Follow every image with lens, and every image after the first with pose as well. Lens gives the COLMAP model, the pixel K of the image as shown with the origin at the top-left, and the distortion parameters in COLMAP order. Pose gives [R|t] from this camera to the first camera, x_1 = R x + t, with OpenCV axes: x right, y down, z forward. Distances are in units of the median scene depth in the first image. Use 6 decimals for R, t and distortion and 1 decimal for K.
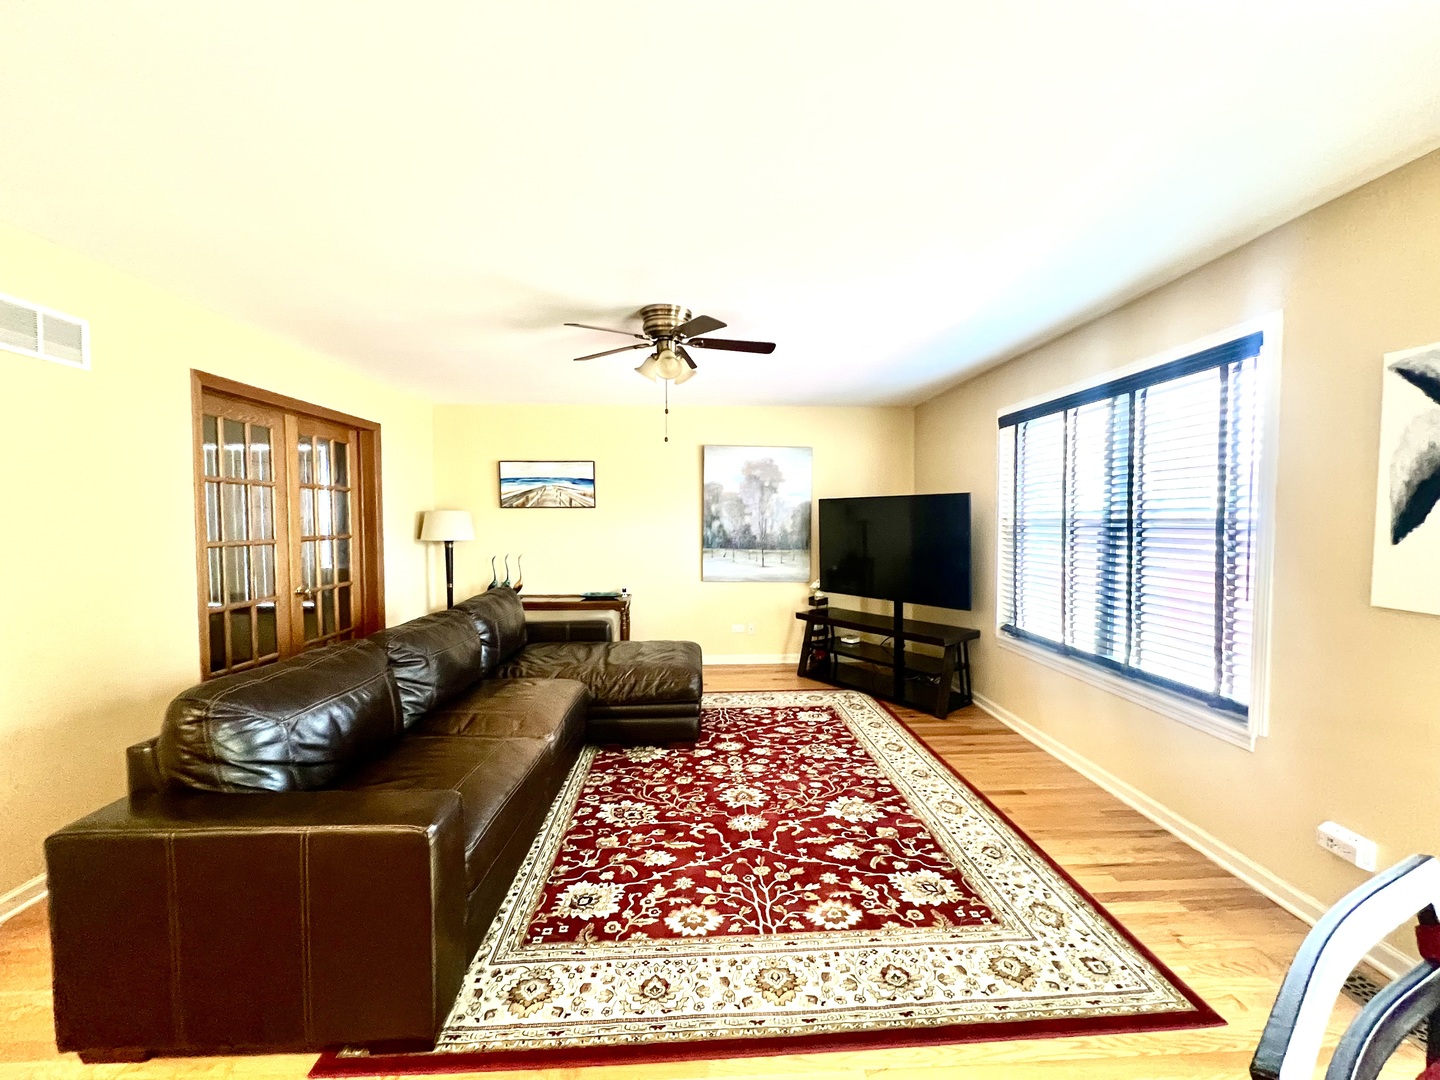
lens RADIAL K [[574.9, 0, 719.1], [0, 574.9, 539.4], [0, 0, 1]] dist [-0.001779, 0.000486]
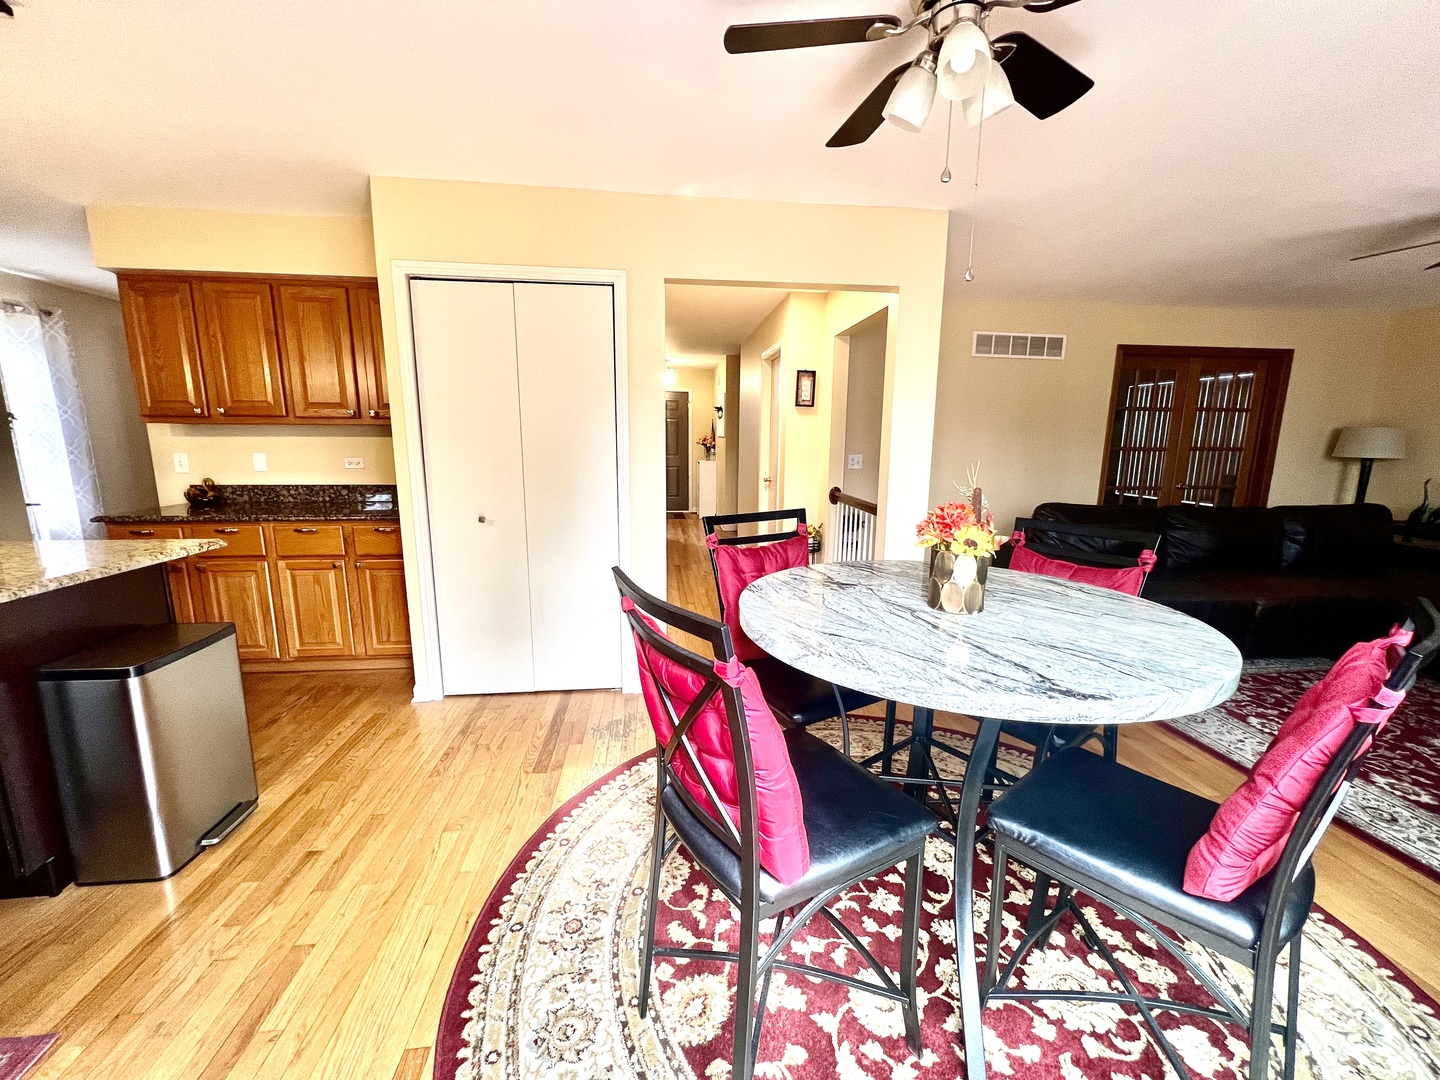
lens RADIAL K [[574.9, 0, 720.0], [0, 574.9, 539.6], [0, 0, 1]] dist [-0.001779, 0.000486]
pose [[0.062431, 0.177925, -0.982062, 0.954193], [-0.046469, 0.983432, 0.175219, 0.039924], [0.996967, 0.034696, 0.069665, -0.347703]]
